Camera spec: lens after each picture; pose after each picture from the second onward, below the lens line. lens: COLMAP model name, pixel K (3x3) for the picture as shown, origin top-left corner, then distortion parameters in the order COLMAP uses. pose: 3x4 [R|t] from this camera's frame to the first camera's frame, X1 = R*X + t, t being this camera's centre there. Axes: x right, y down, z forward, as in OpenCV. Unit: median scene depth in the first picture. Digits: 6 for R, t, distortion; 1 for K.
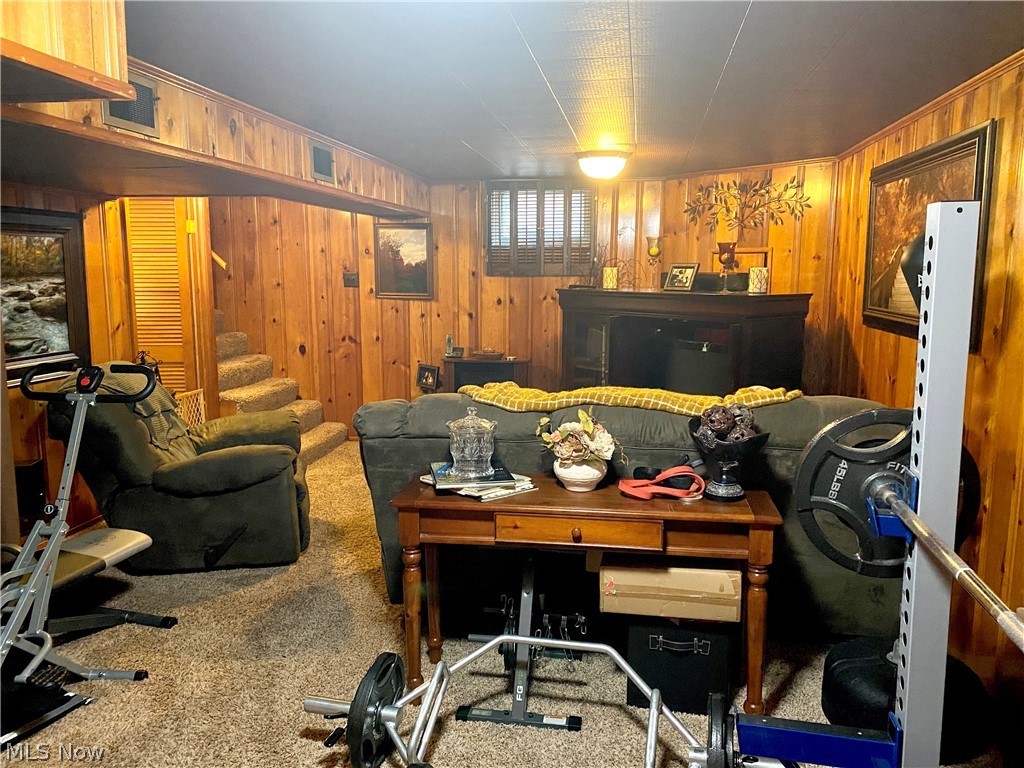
lens RADIAL K [[788.3, 0, 514.4], [0, 788.3, 387.1], [0, 0, 1]] dist [0.025285, -0.034368]
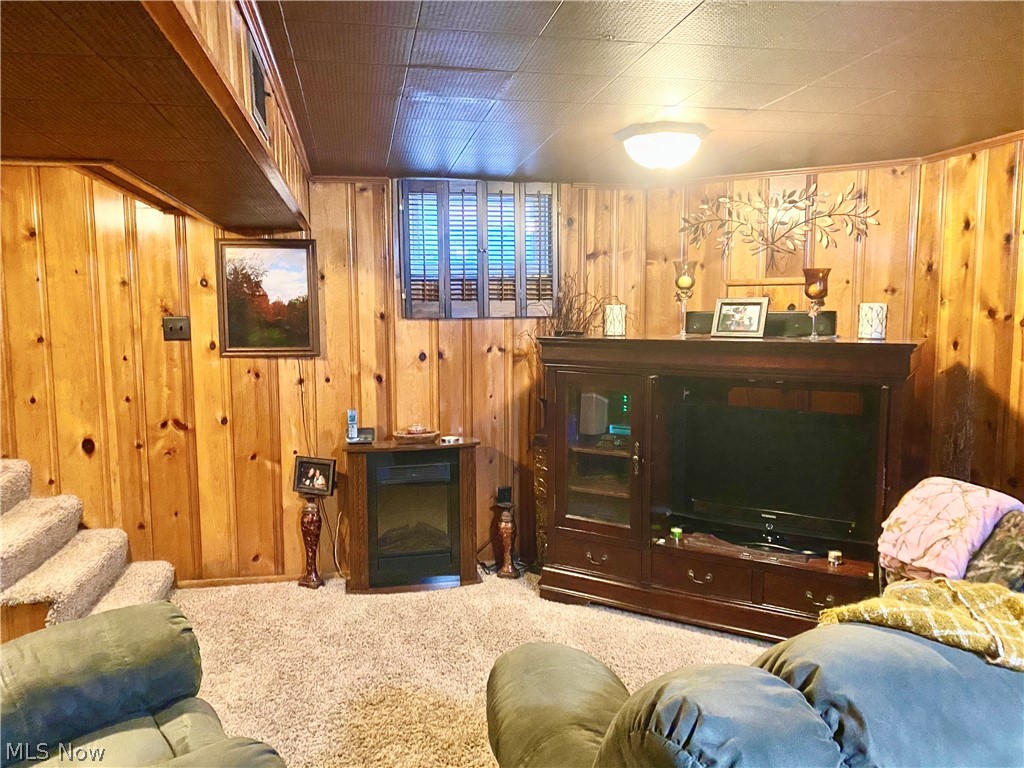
lens RADIAL K [[788.3, 0, 513.1], [0, 788.3, 378.0], [0, 0, 1]] dist [0.025285, -0.034368]
pose [[0.936734, -0.041448, 0.347580, -0.178814], [0.062084, 0.996895, -0.048439, -0.051525], [-0.344493, 0.066954, 0.936398, 0.333728]]
